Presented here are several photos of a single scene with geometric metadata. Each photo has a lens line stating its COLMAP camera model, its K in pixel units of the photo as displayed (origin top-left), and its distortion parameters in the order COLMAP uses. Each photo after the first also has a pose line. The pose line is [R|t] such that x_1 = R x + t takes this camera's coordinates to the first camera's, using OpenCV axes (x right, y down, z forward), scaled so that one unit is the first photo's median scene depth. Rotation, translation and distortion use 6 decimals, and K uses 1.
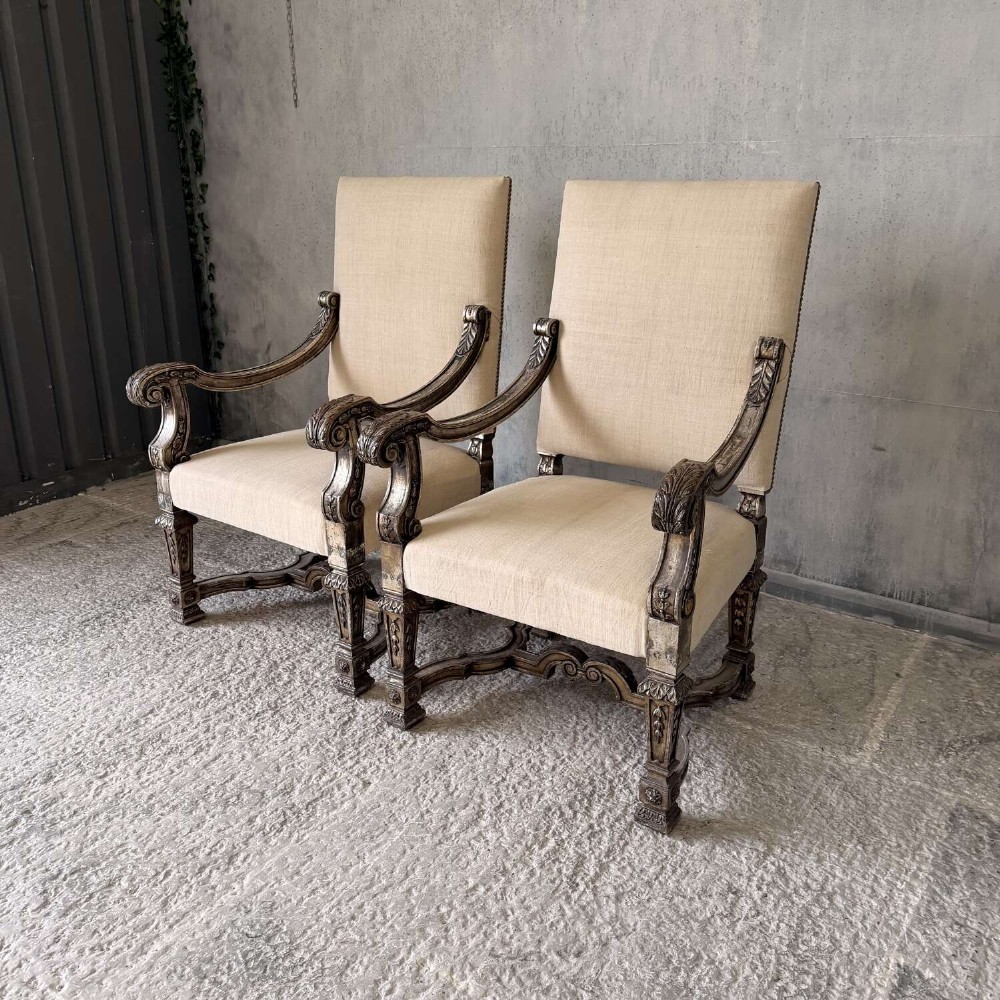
lens RADIAL K [[928.1, 0, 497.3], [0, 928.1, 503.0], [0, 0, 1]] dist [0.076476, -0.119232]
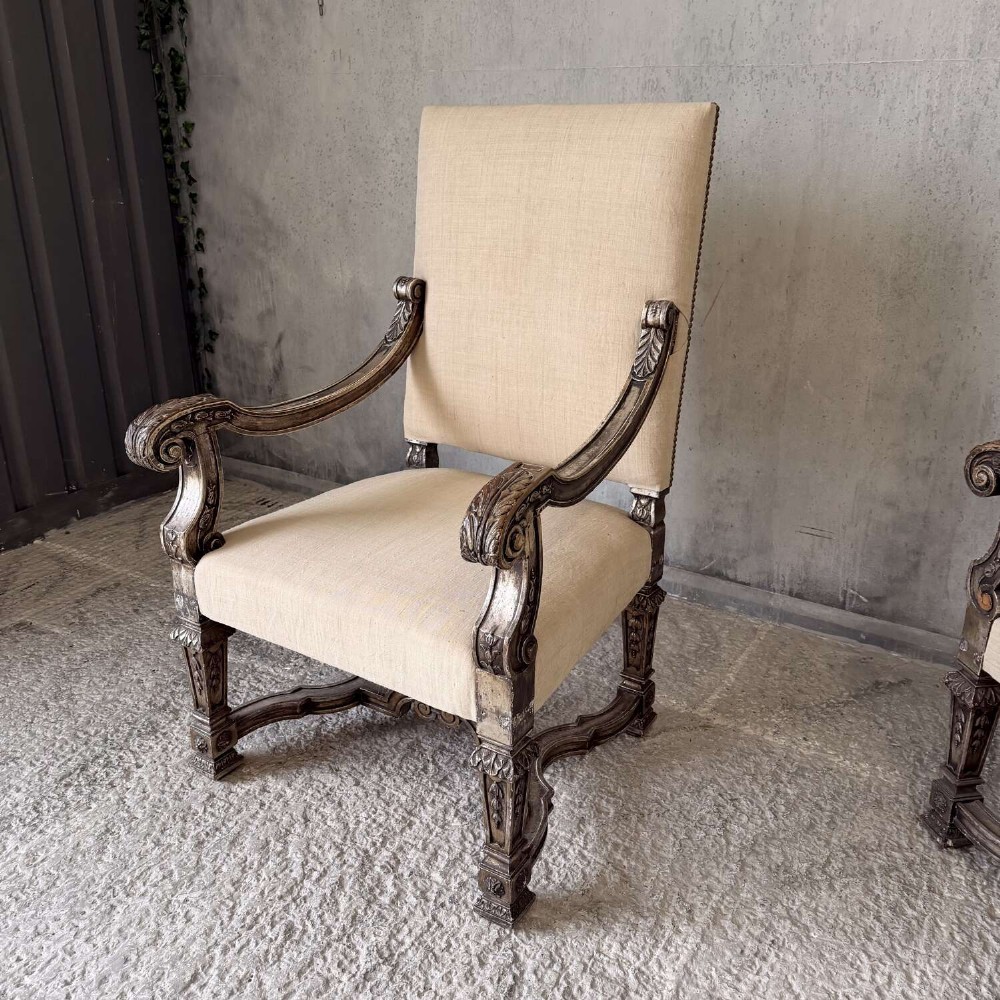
lens RADIAL K [[938.0, 0, 504.0], [0, 938.0, 503.2], [0, 0, 1]] dist [0.046853, -0.069652]
pose [[0.998015, -0.018959, 0.060059, -0.176307], [0.016282, 0.998865, 0.044764, -0.102832], [-0.060839, -0.043698, 0.997191, 0.340992]]
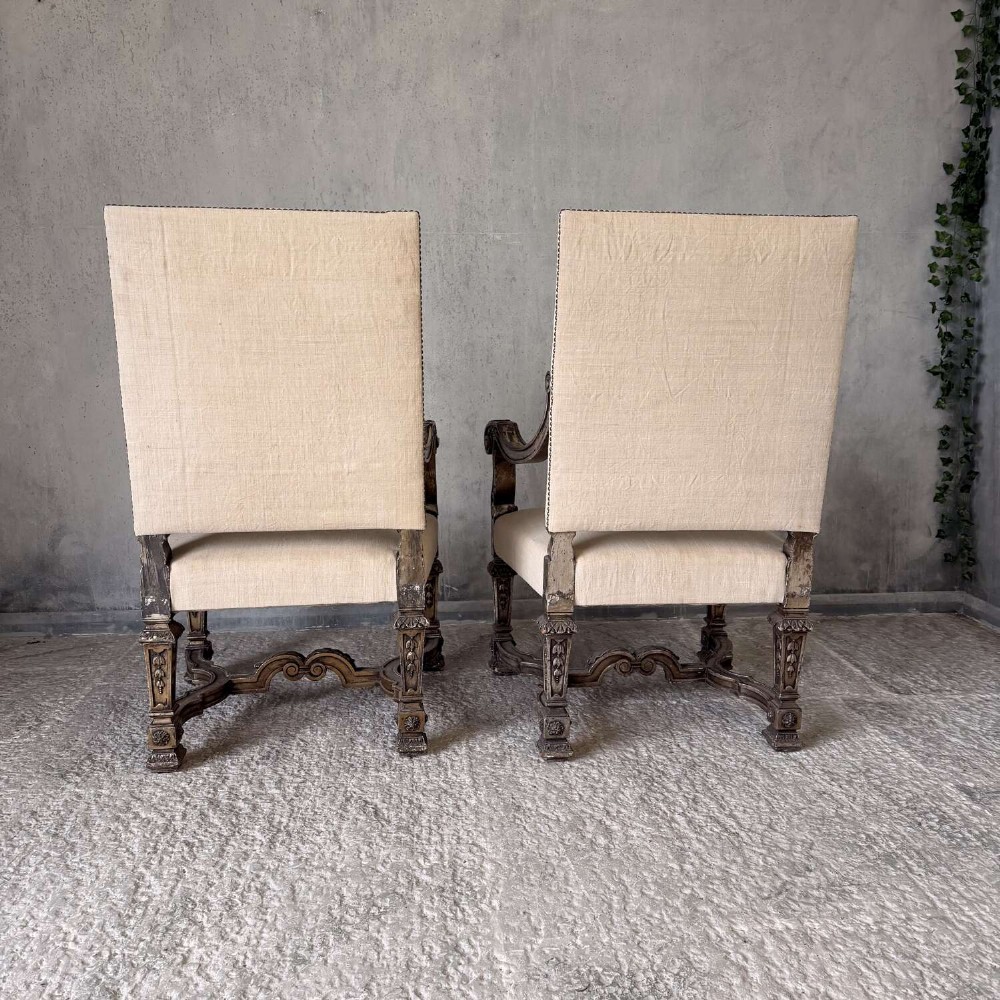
lens RADIAL K [[928.9, 0, 505.4], [0, 928.9, 498.7], [0, 0, 1]] dist [0.081092, -0.134772]
pose [[0.767857, -0.109796, 0.631142, -0.520323], [0.216710, 0.971640, -0.094622, 0.053794], [-0.602854, 0.209431, 0.769874, 0.172861]]
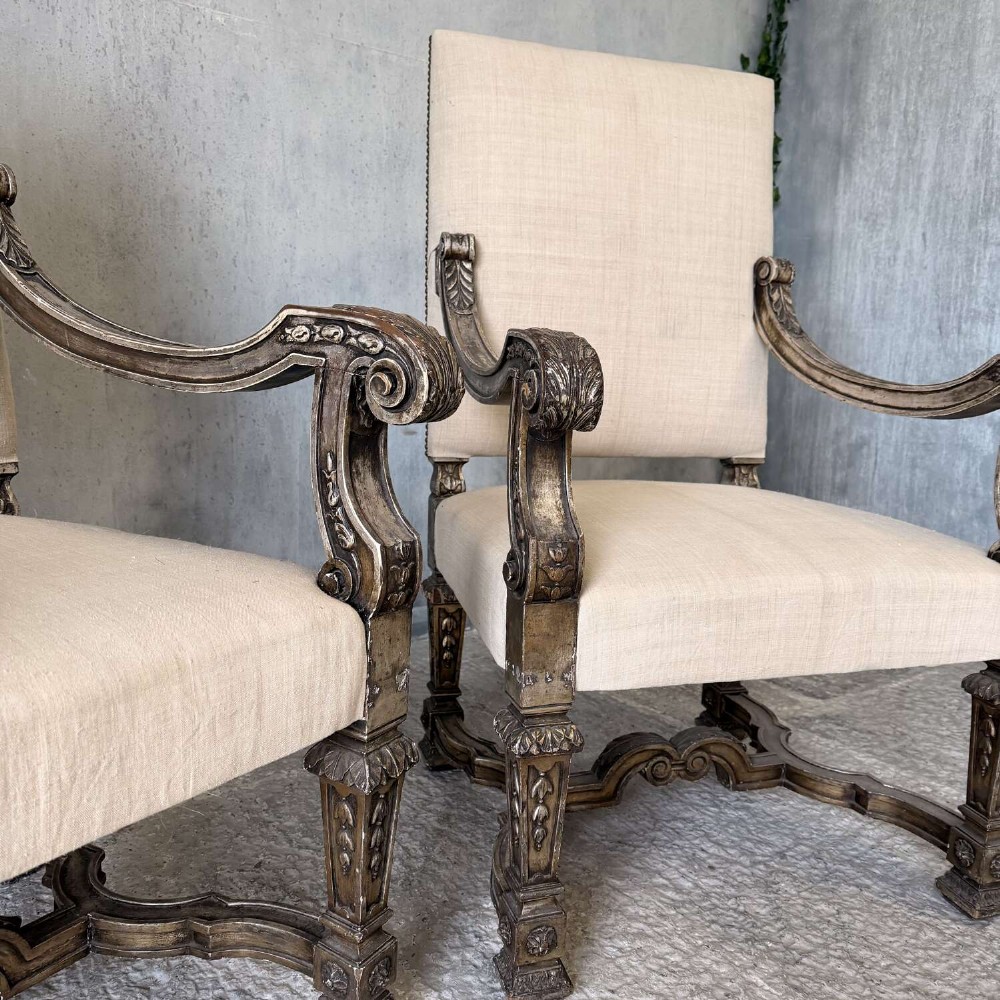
lens RADIAL K [[949.0, 0, 504.4], [0, 949.0, 500.7], [0, 0, 1]] dist [0.009838, -0.014479]
pose [[0.309957, -0.151956, 0.938529, -0.386283], [0.267224, 0.961276, 0.067386, -0.035939], [-0.912424, 0.229910, 0.338560, 0.692254]]
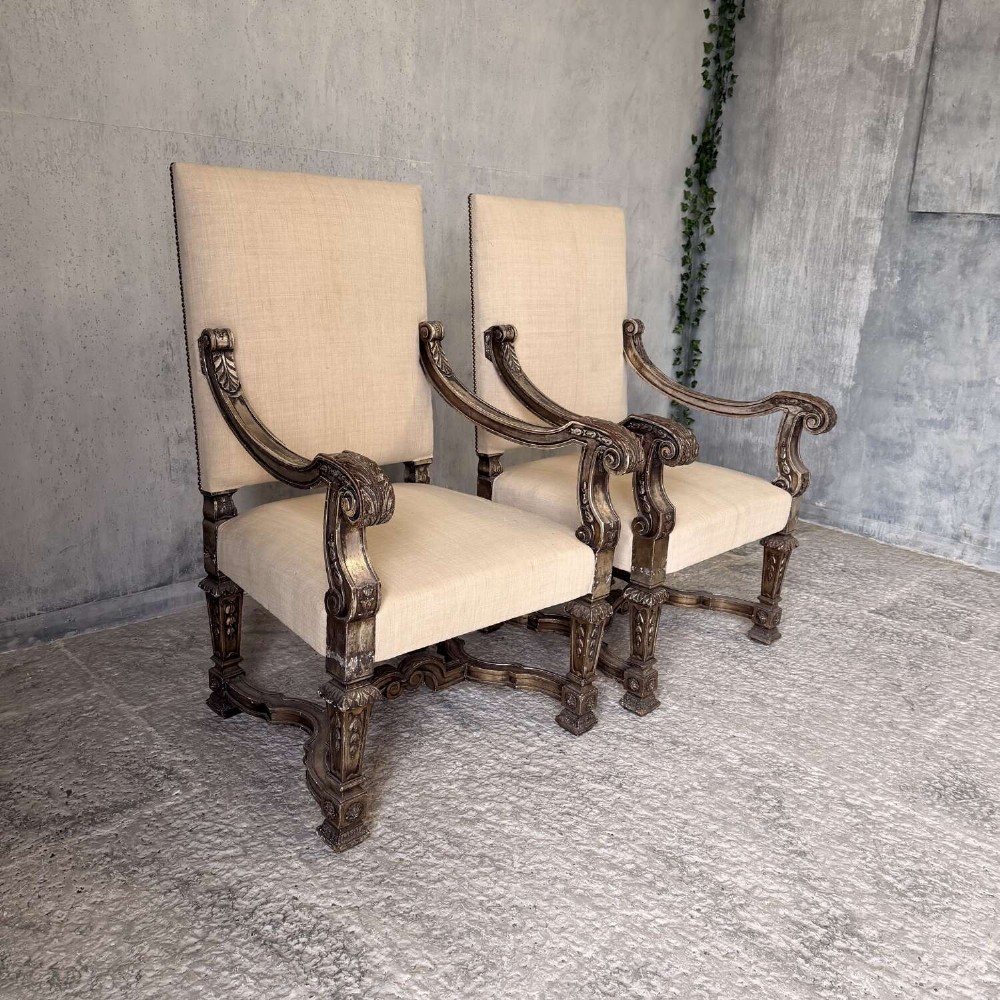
lens RADIAL K [[928.0, 0, 500.0], [0, 928.0, 500.0], [0, 0, 1]] dist [0.082363, -0.143841]
pose [[0.181537, -0.272274, 0.944940, -0.941085], [0.265544, 0.938783, 0.219485, -0.231622], [-0.946853, 0.211078, 0.242724, 0.748940]]
